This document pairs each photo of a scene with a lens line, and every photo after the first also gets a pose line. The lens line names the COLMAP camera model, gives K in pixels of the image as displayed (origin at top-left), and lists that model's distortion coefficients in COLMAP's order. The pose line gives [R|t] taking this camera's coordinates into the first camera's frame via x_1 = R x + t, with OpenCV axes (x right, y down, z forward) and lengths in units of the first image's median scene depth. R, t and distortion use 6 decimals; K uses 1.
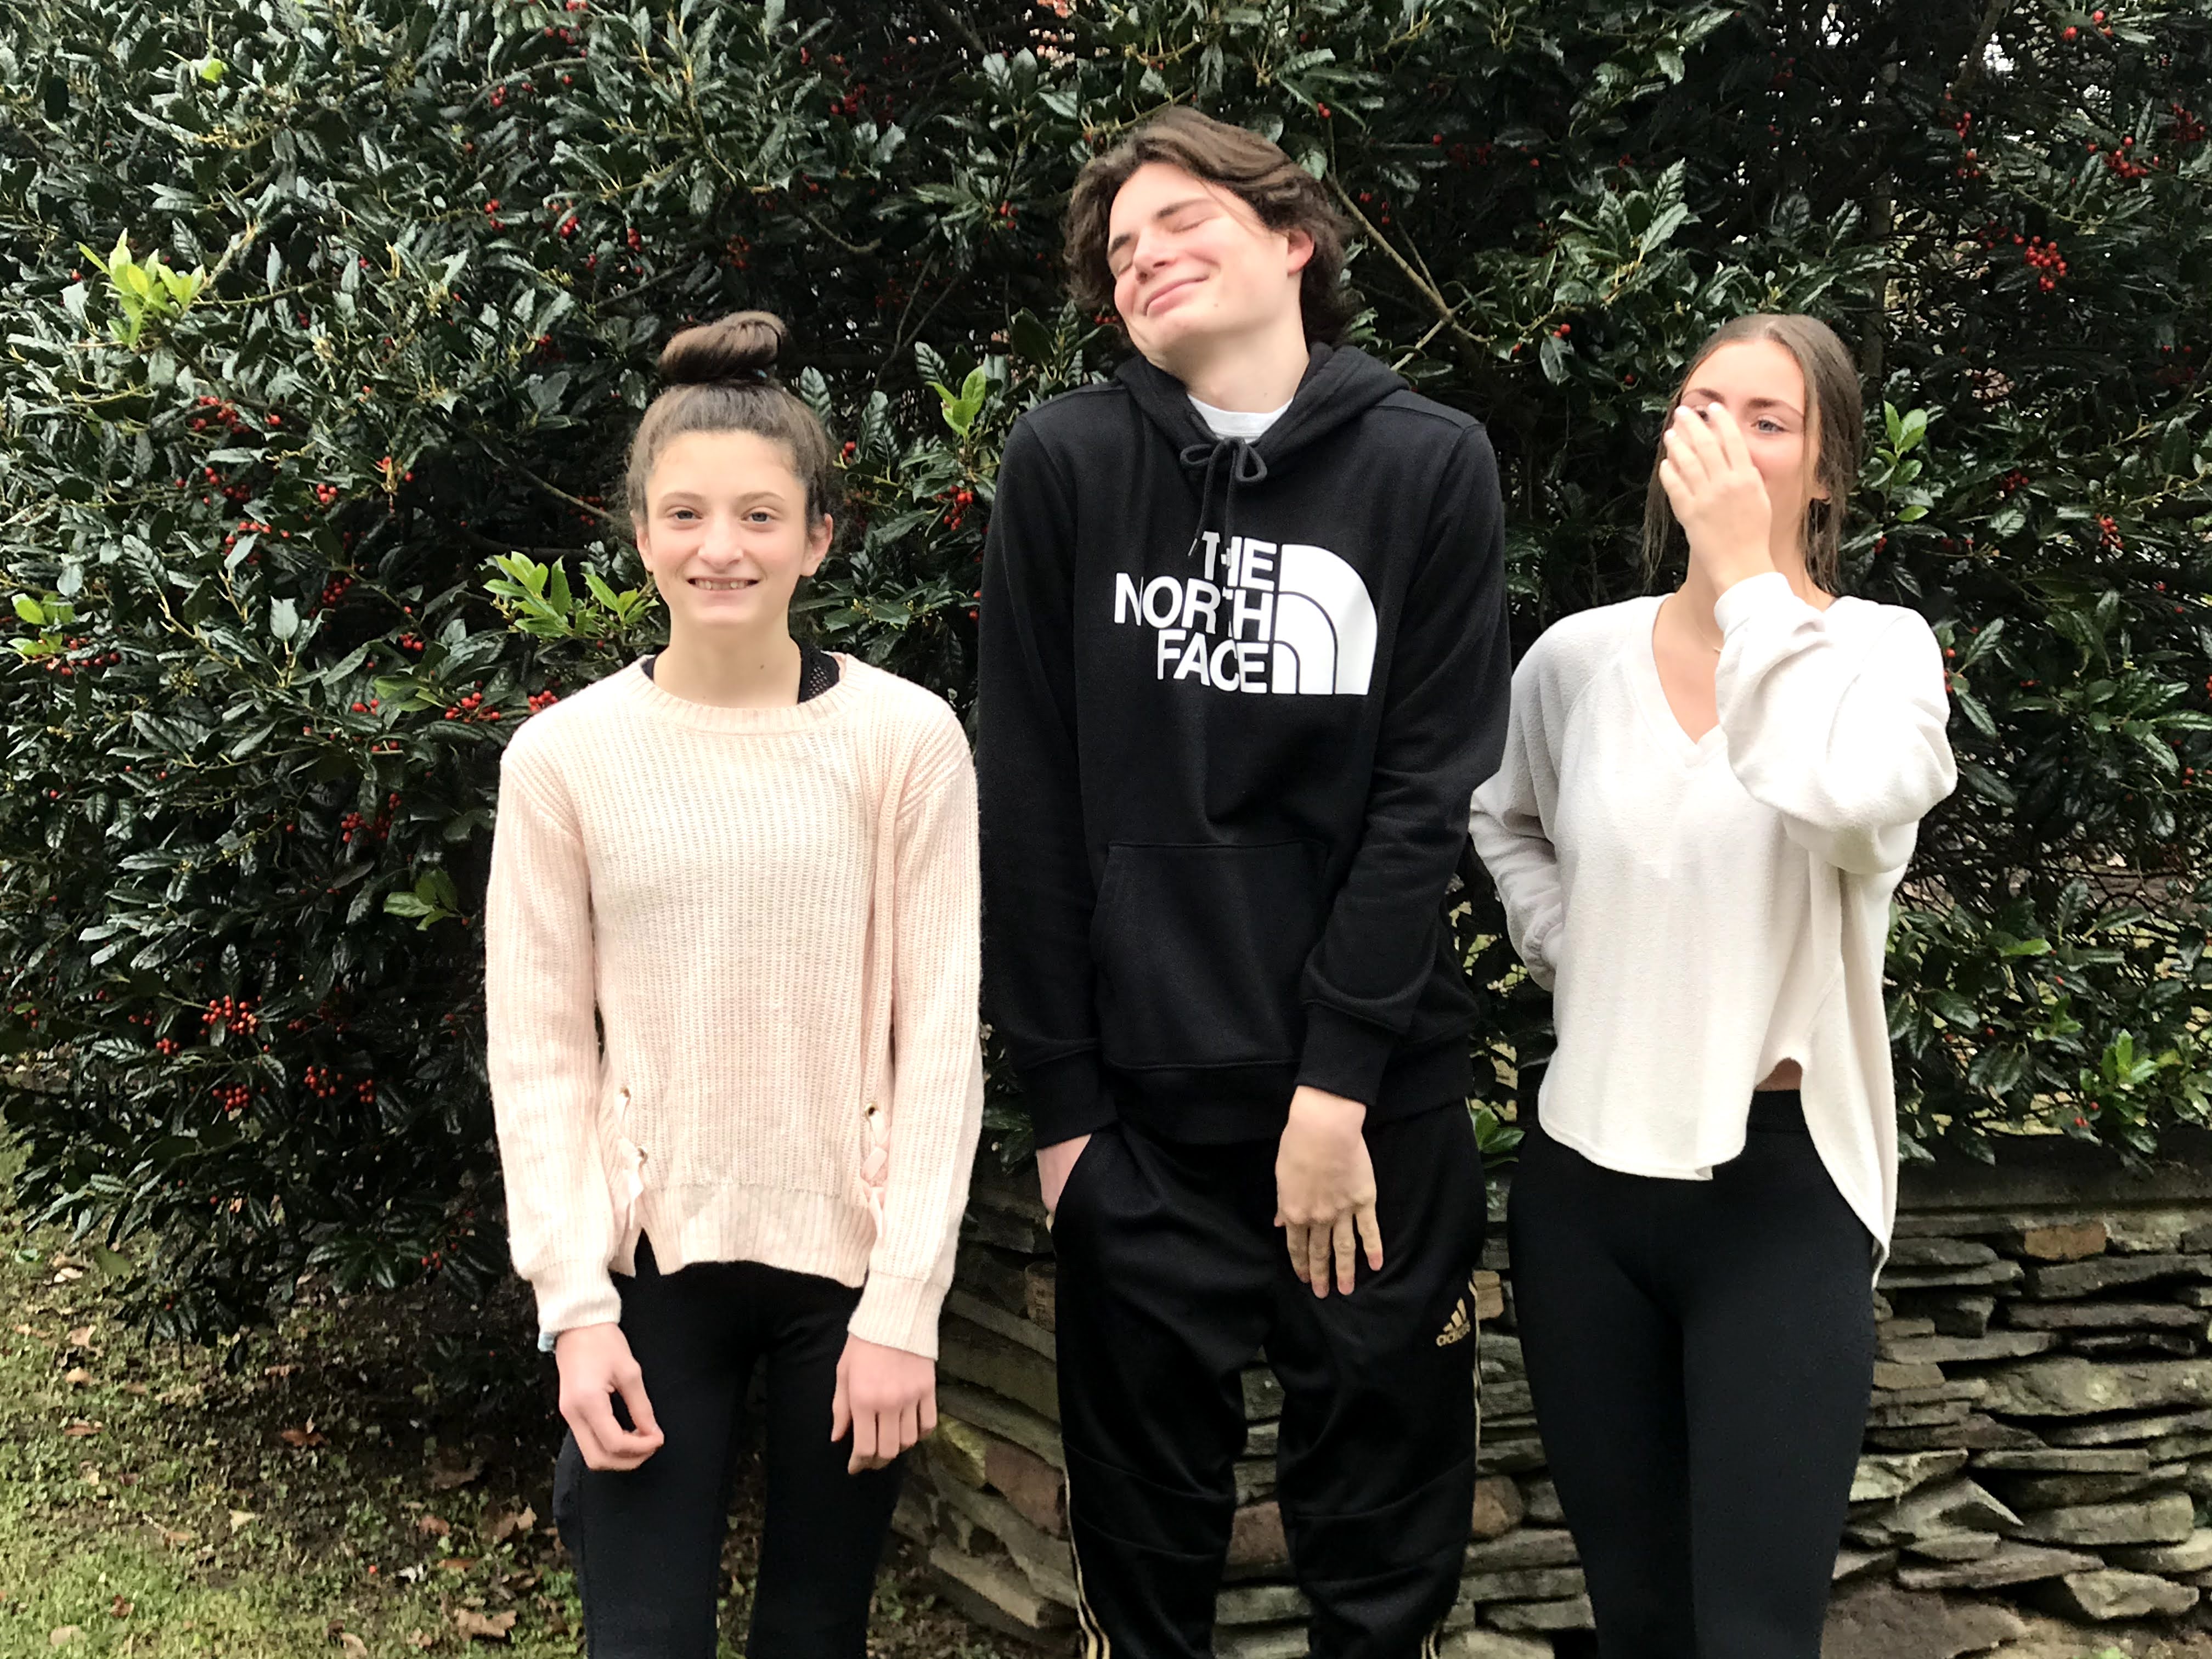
lens RADIAL K [[3477.8, 0, 1079.3], [0, 3477.8, 879.2], [0, 0, 1]] dist [0.189475, -0.871700]
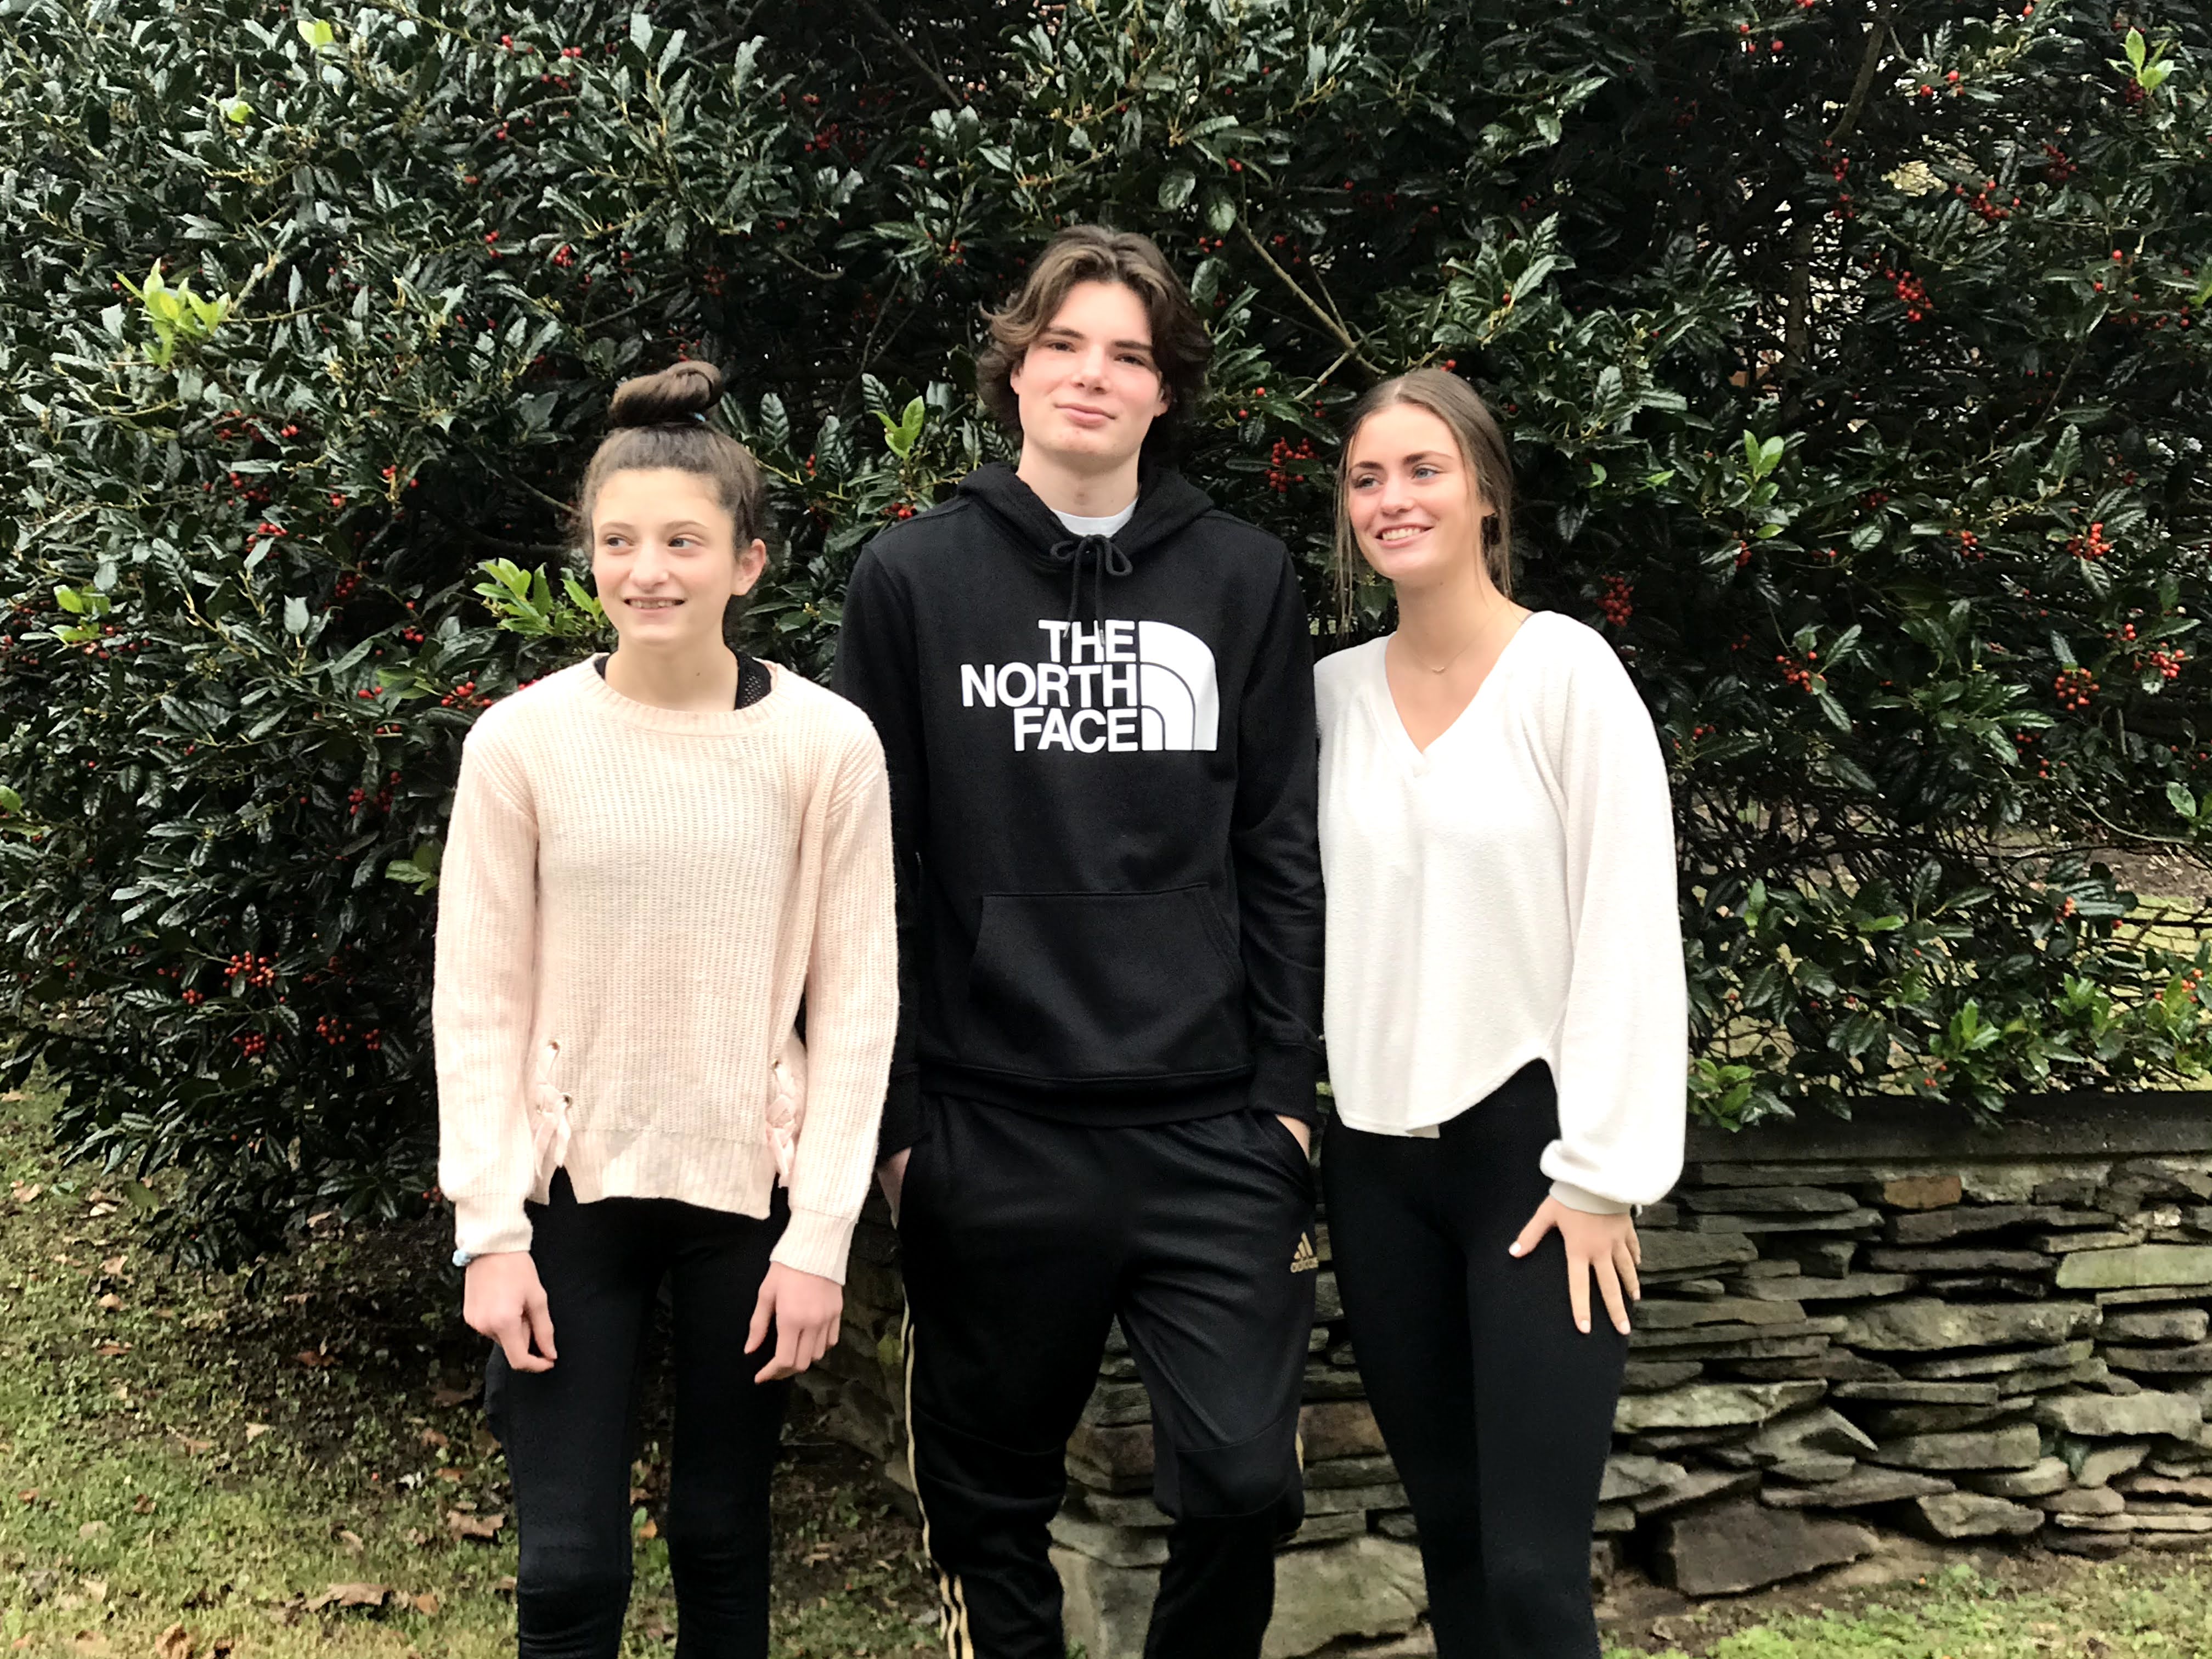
lens RADIAL K [[3477.8, 0, 1079.3], [0, 3477.8, 879.2], [0, 0, 1]] dist [0.189475, -0.871700]
pose [[0.999906, 0.009466, -0.009879, 0.030326], [-0.009341, 0.999876, 0.012677, -0.006133], [0.009997, -0.012583, 0.999871, -0.101274]]
